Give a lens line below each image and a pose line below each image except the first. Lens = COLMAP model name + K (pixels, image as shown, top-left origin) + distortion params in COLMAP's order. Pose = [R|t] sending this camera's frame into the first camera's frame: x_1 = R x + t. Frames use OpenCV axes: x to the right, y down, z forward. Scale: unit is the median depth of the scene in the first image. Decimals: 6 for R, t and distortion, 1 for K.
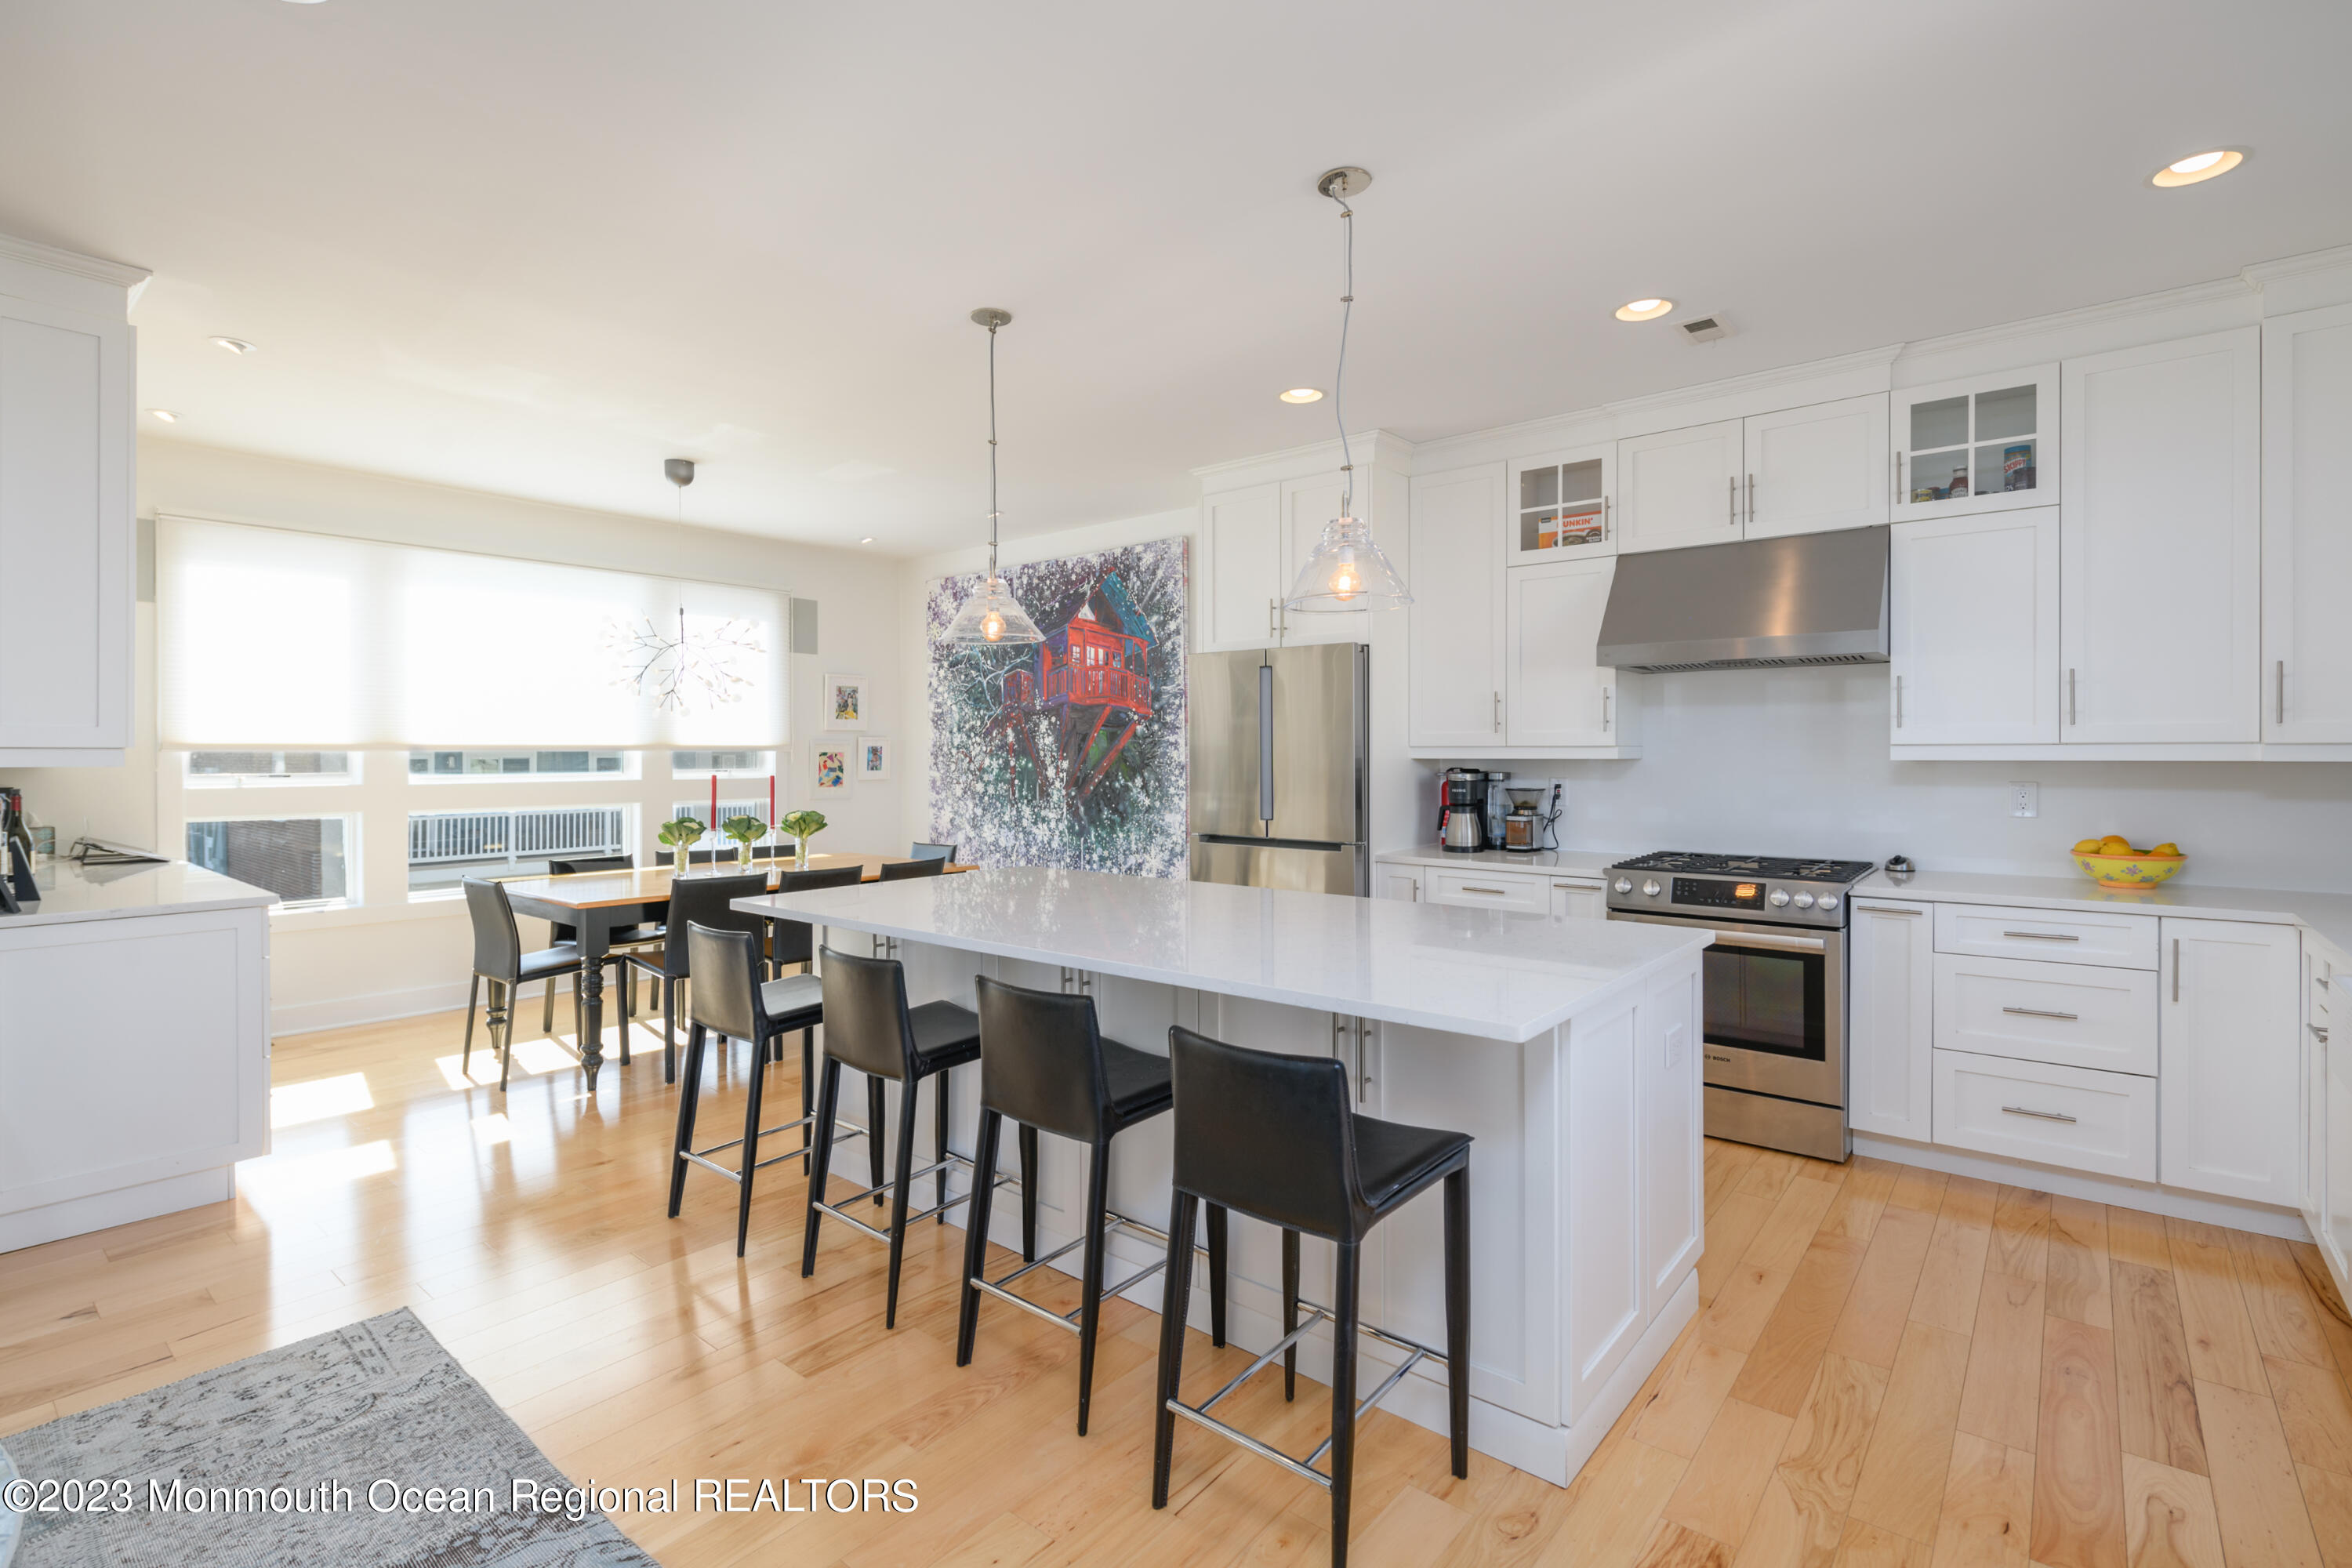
lens RADIAL K [[1101.9, 0, 1180.7], [0, 1101.9, 764.6], [0, 0, 1]] dist [0.001469, 0.000116]
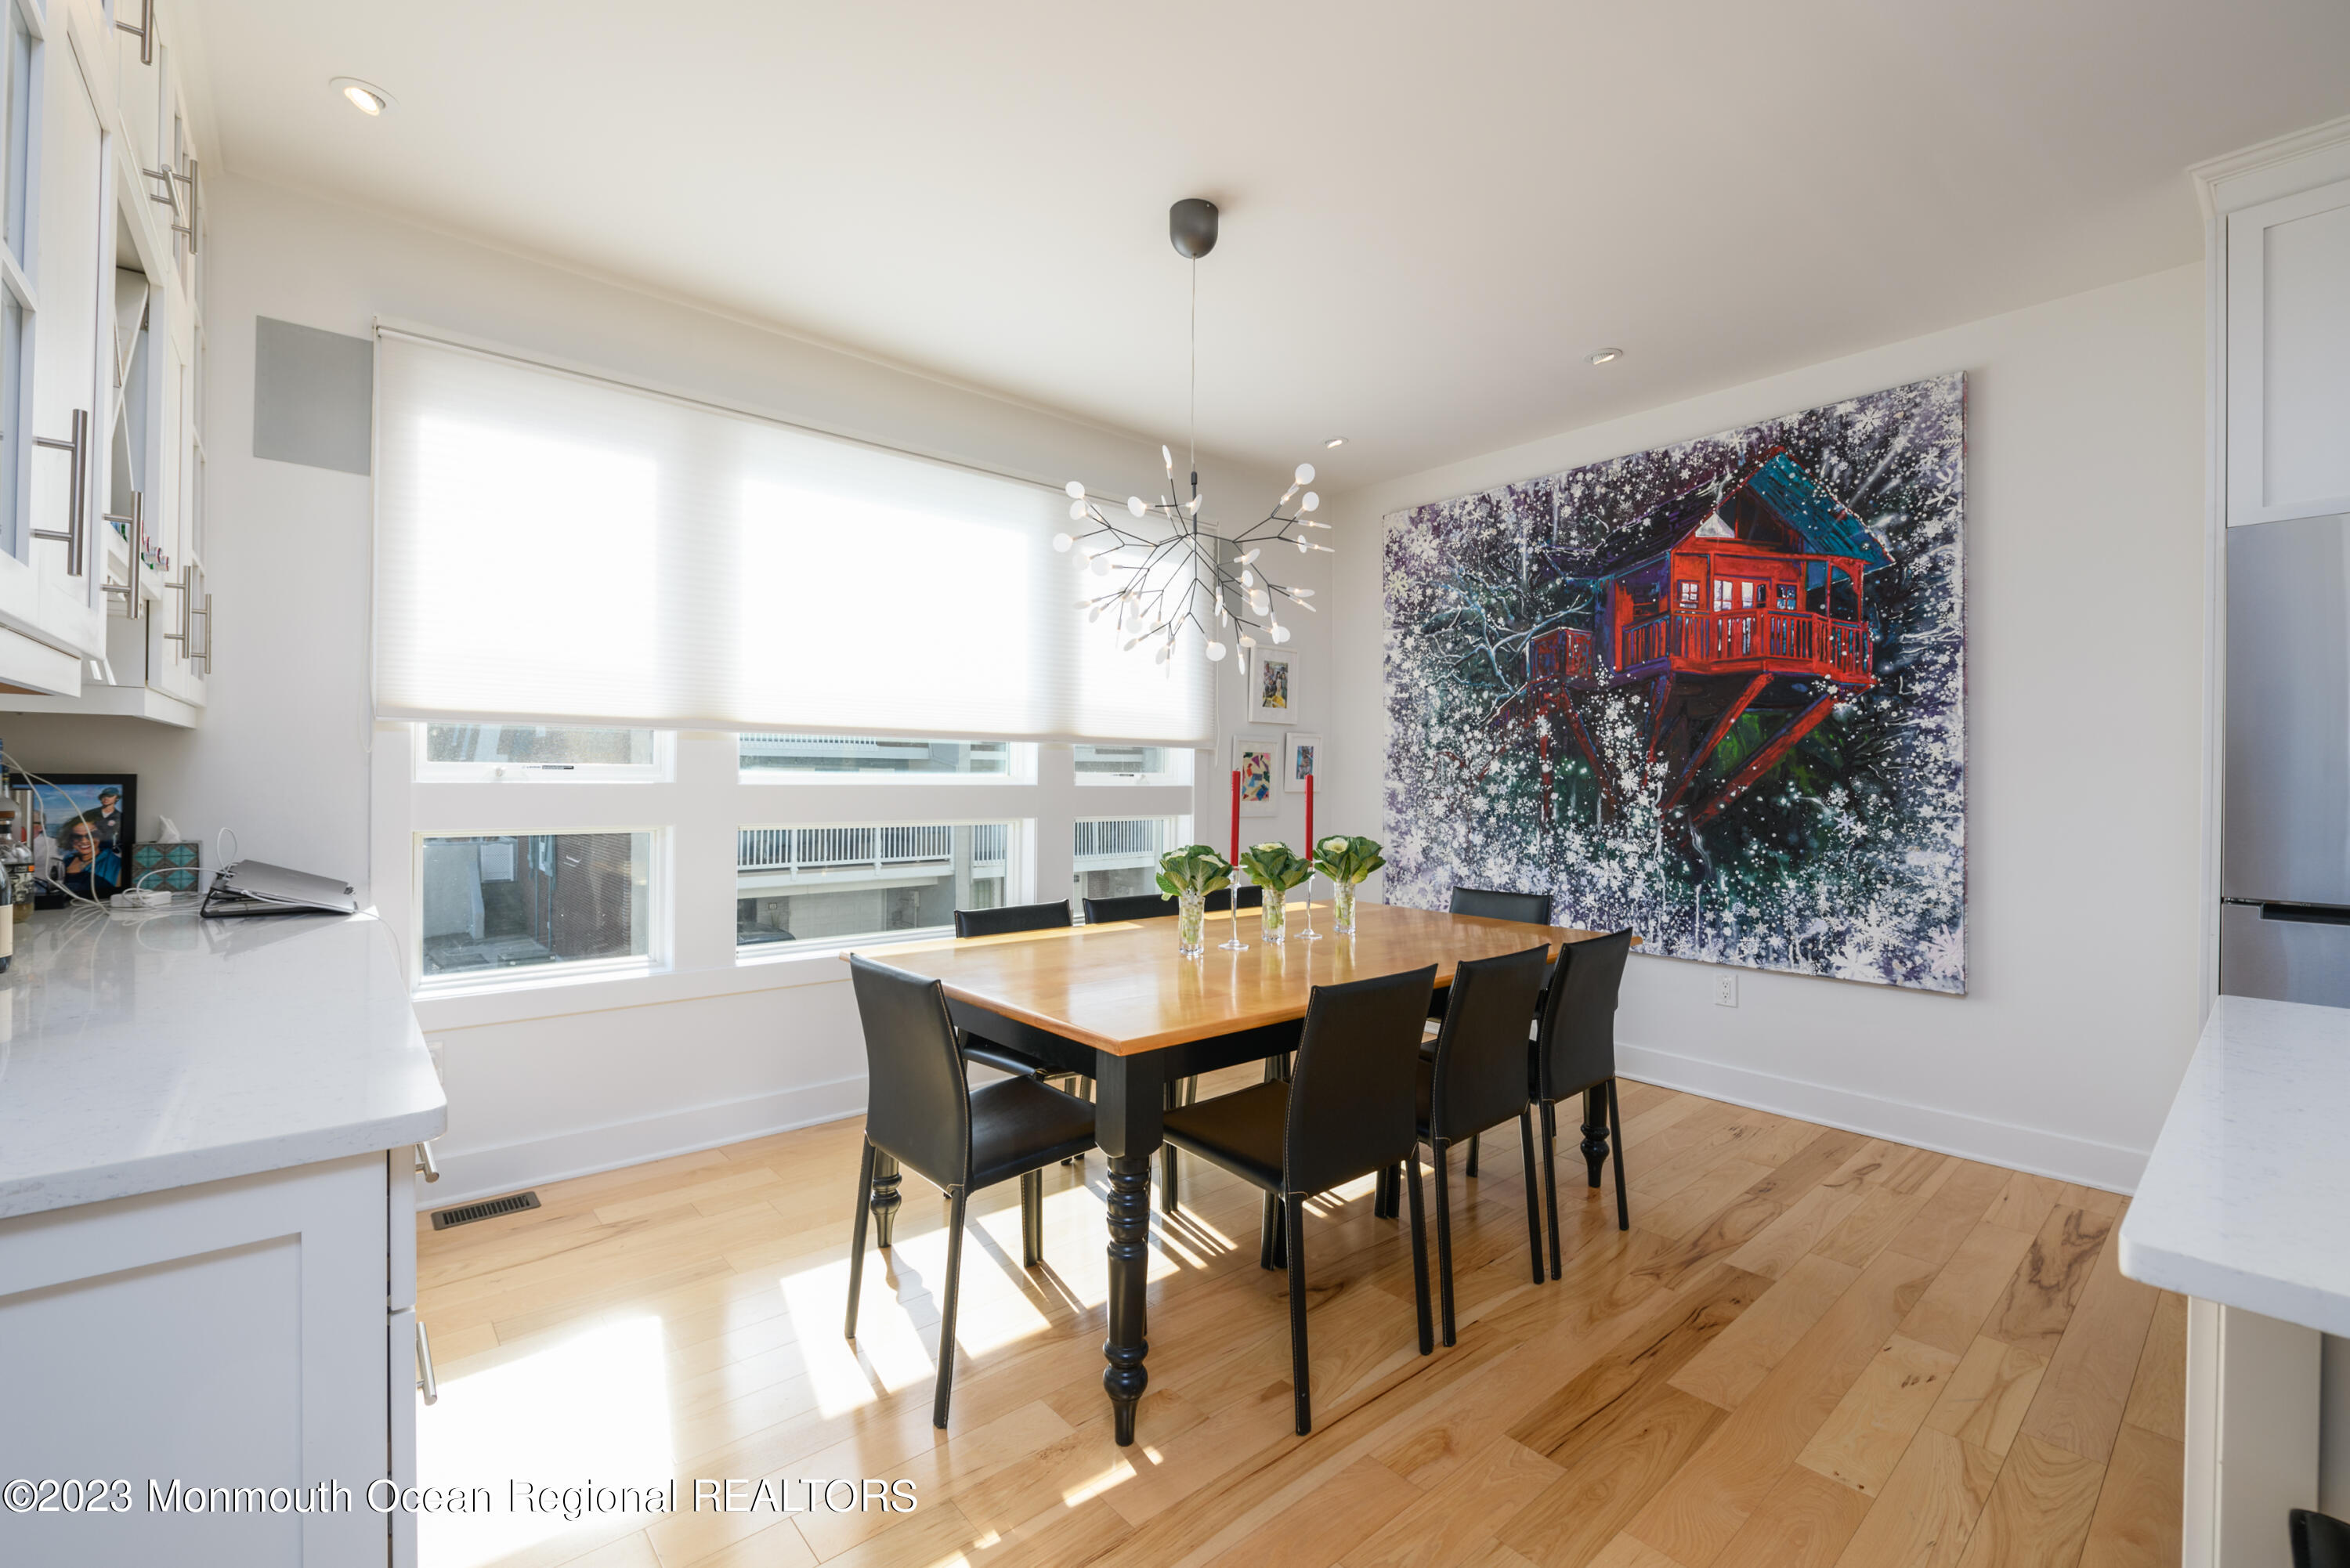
lens RADIAL K [[980.2, 0, 1167.4], [0, 980.2, 786.3], [0, 0, 1]] dist [0.000894, 0.000170]
pose [[0.986282, 0.010577, -0.164732, -0.299599], [-0.011328, 0.999929, -0.003617, 0.015488], [0.164682, 0.005433, 0.986332, 0.397627]]
